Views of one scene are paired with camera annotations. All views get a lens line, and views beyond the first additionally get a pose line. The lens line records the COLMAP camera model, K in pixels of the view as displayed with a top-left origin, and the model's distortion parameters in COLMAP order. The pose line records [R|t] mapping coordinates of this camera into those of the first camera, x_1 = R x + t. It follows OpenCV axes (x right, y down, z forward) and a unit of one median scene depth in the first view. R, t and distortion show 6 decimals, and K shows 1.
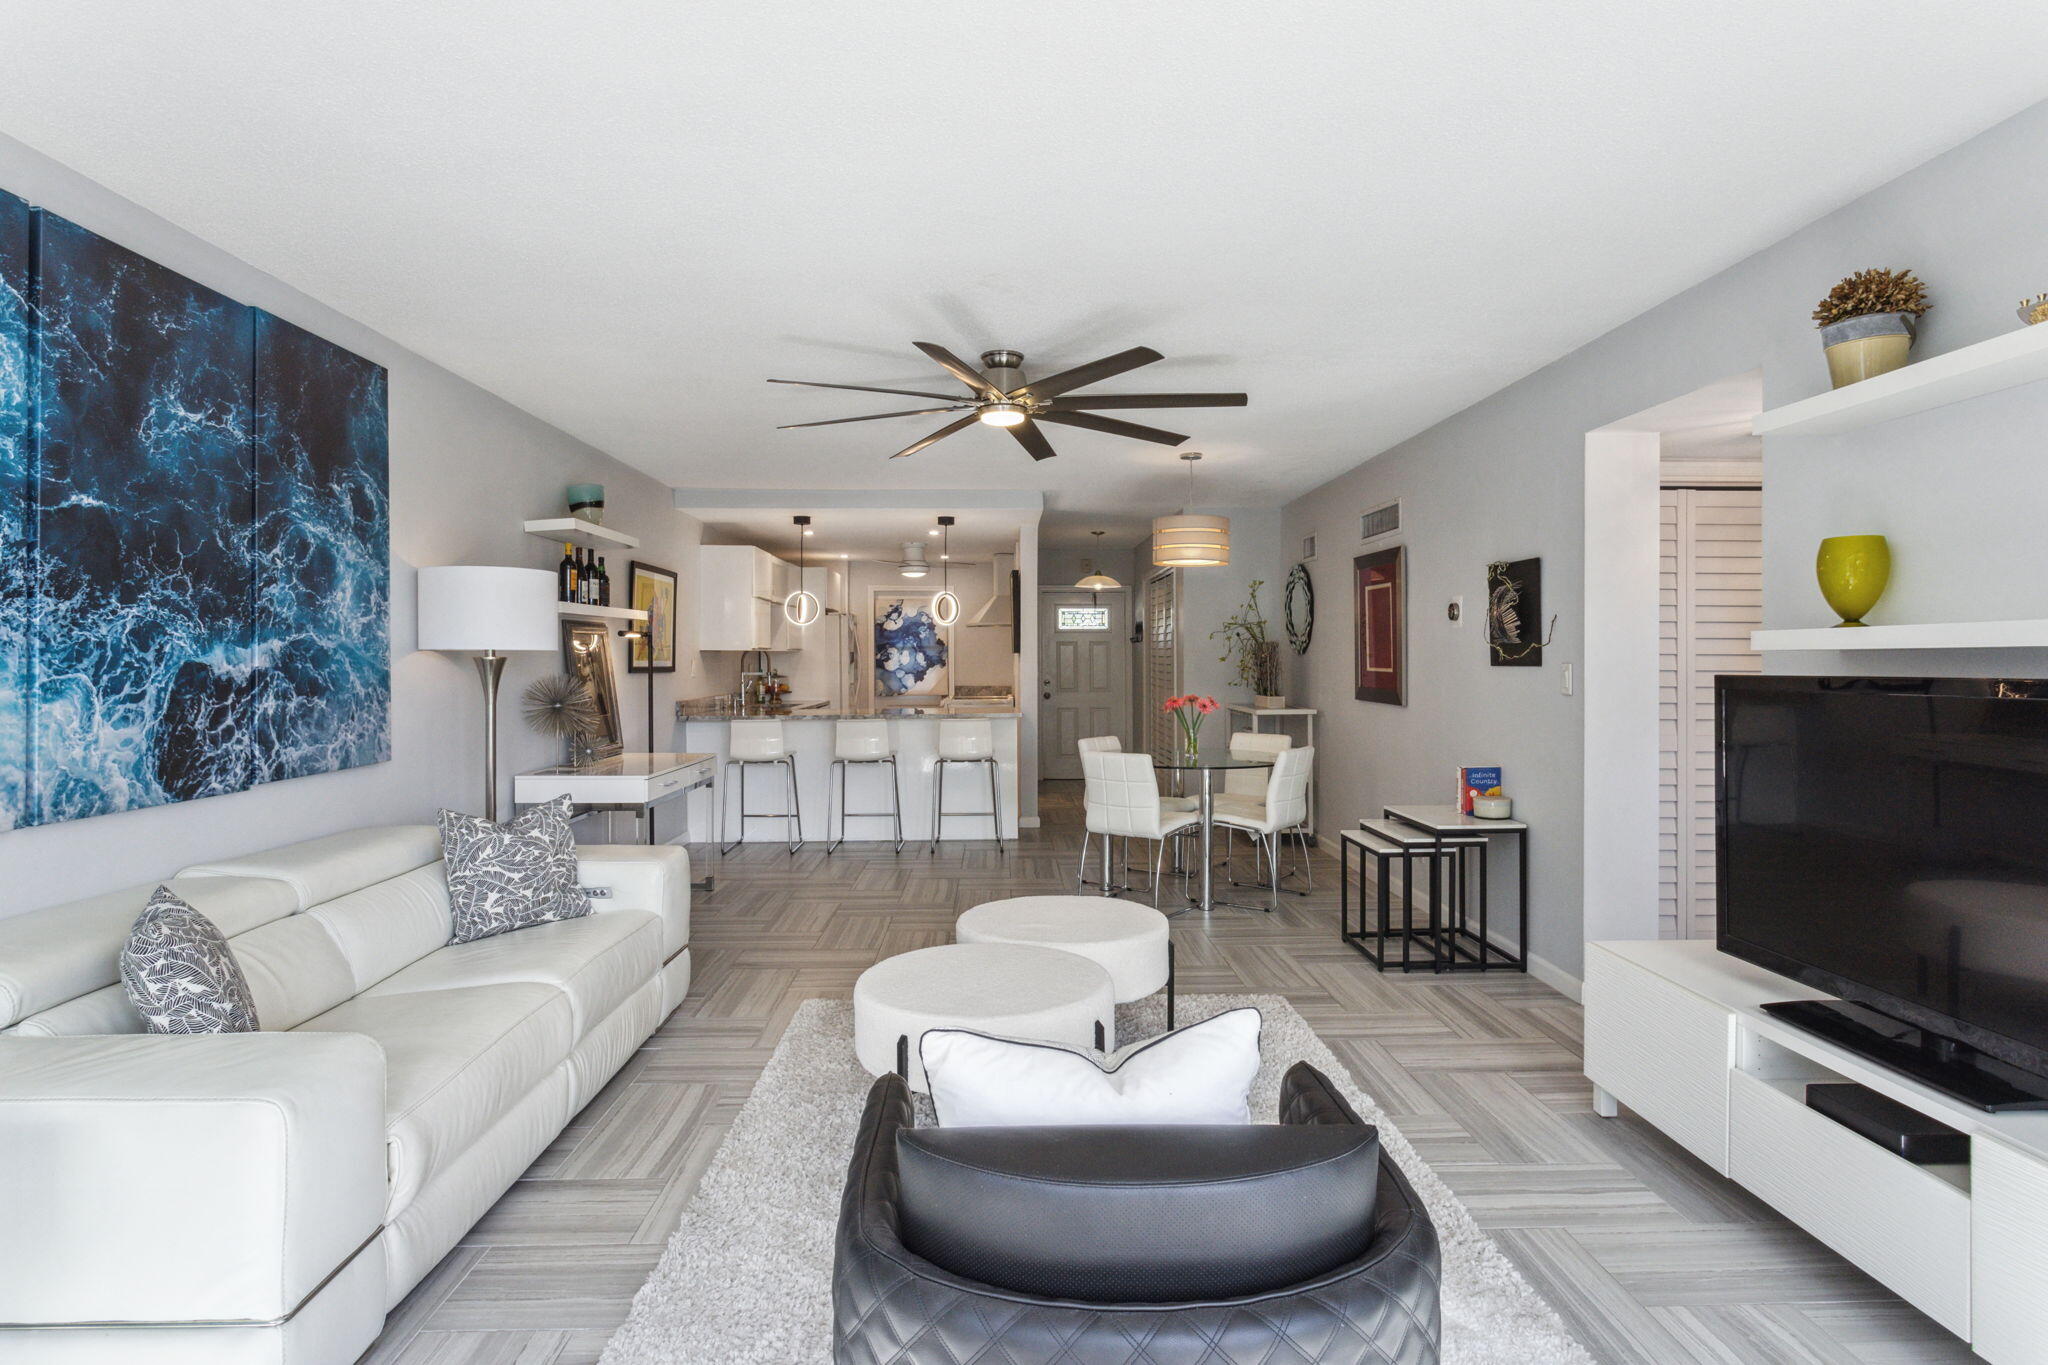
lens RADIAL K [[1107.7, 0, 1034.9], [0, 1107.7, 674.6], [0, 0, 1]] dist [-0.003063, -0.000379]
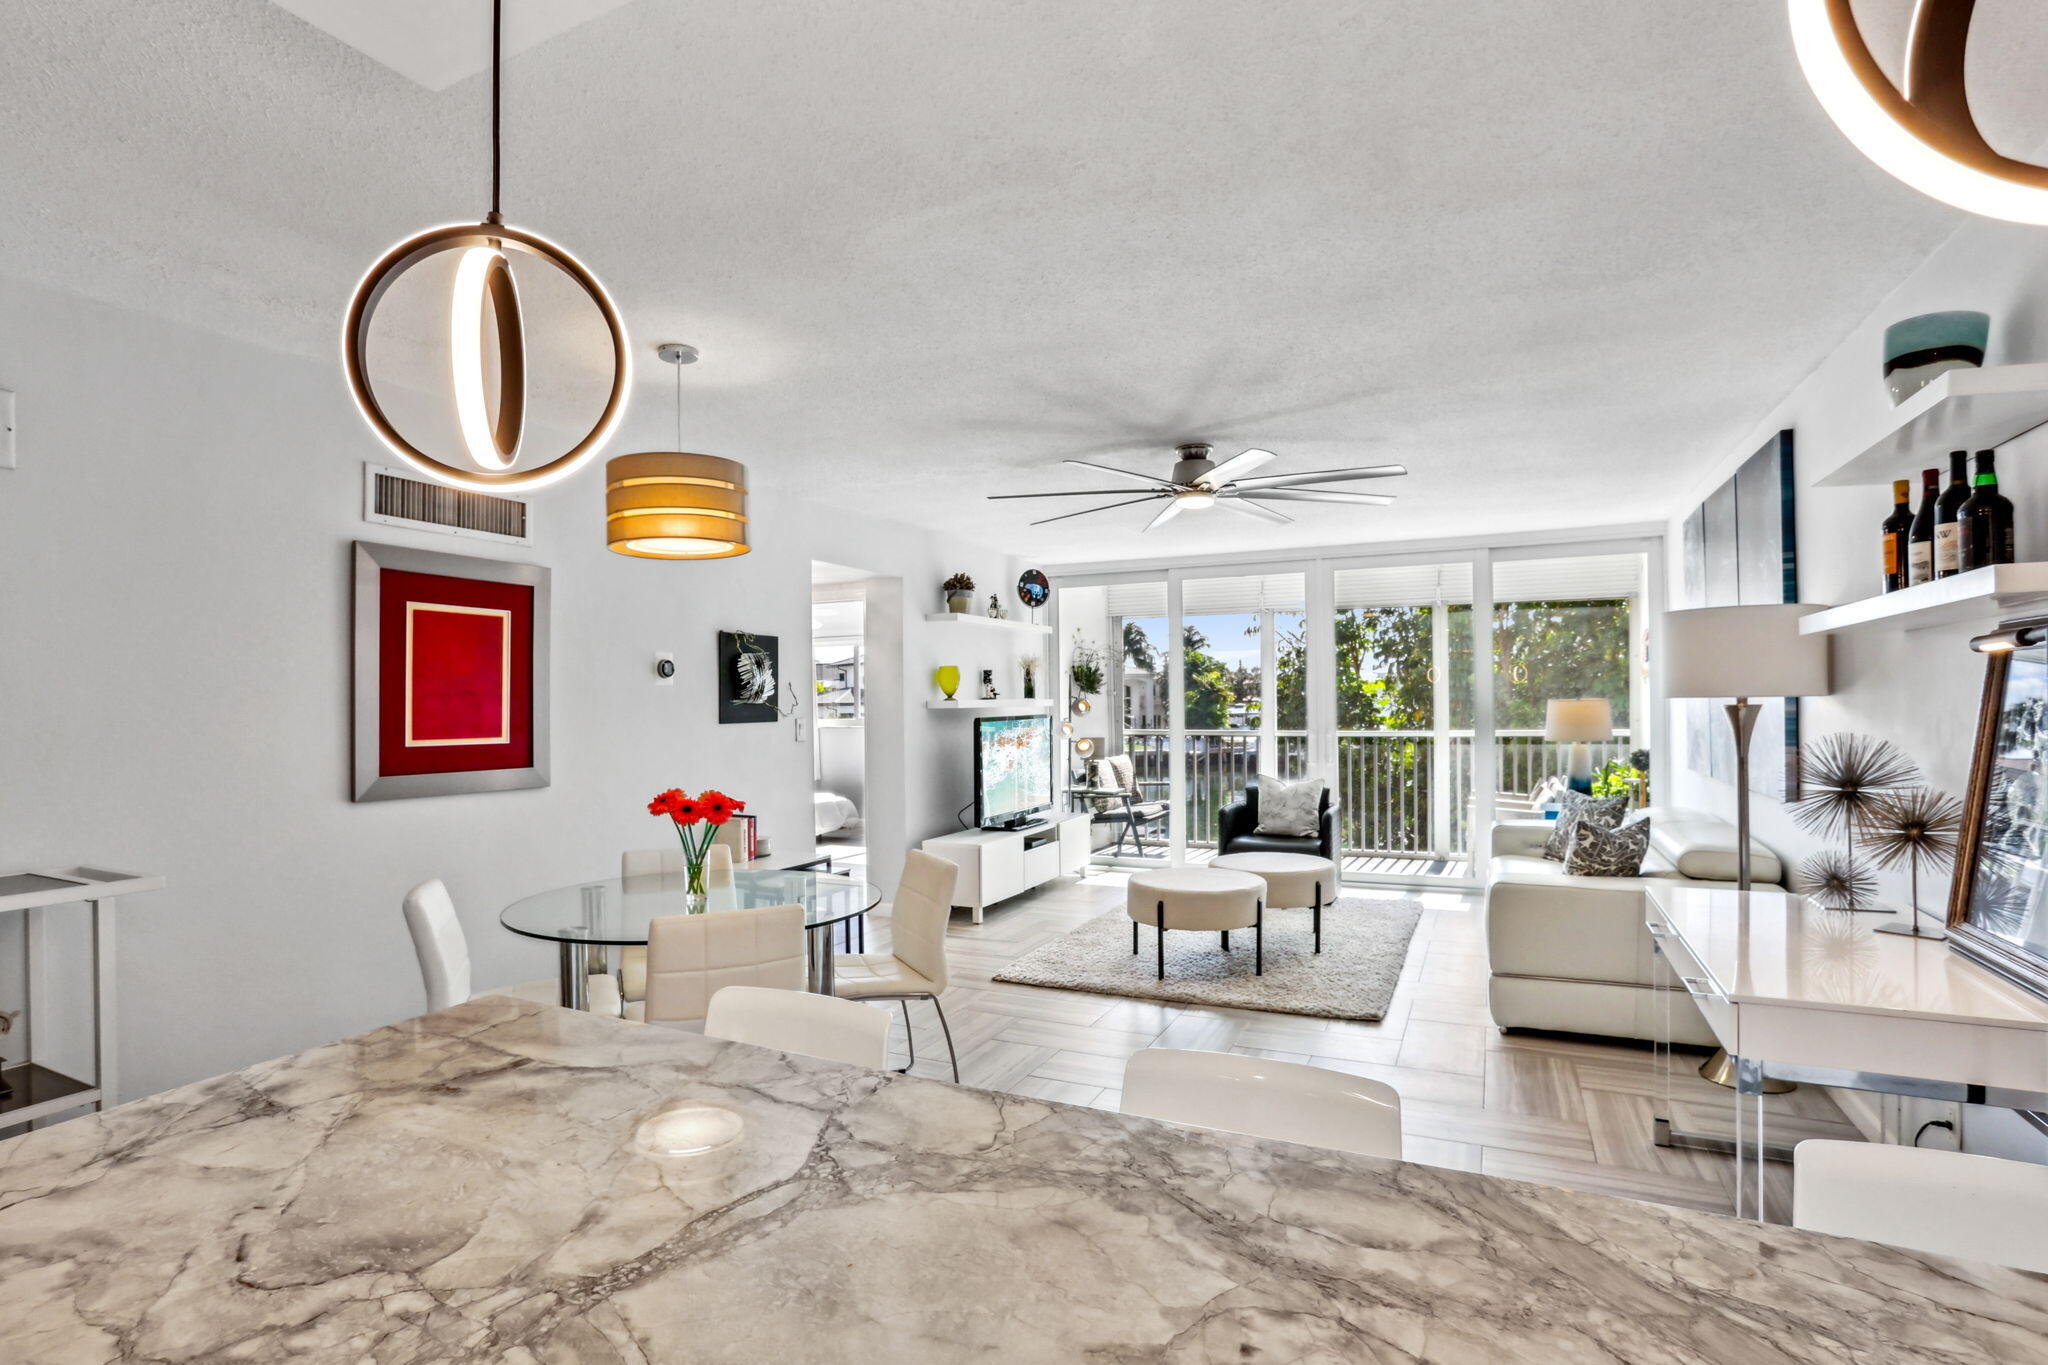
lens RADIAL K [[988.3, 0, 1041.0], [0, 988.3, 692.7], [0, 0, 1]] dist [-0.006269, 0.003055]
pose [[-0.891928, 0.017875, 0.451823, -0.150246], [0.020811, 0.999782, 0.001529, -0.016349], [-0.451698, 0.010767, -0.892106, 0.849774]]
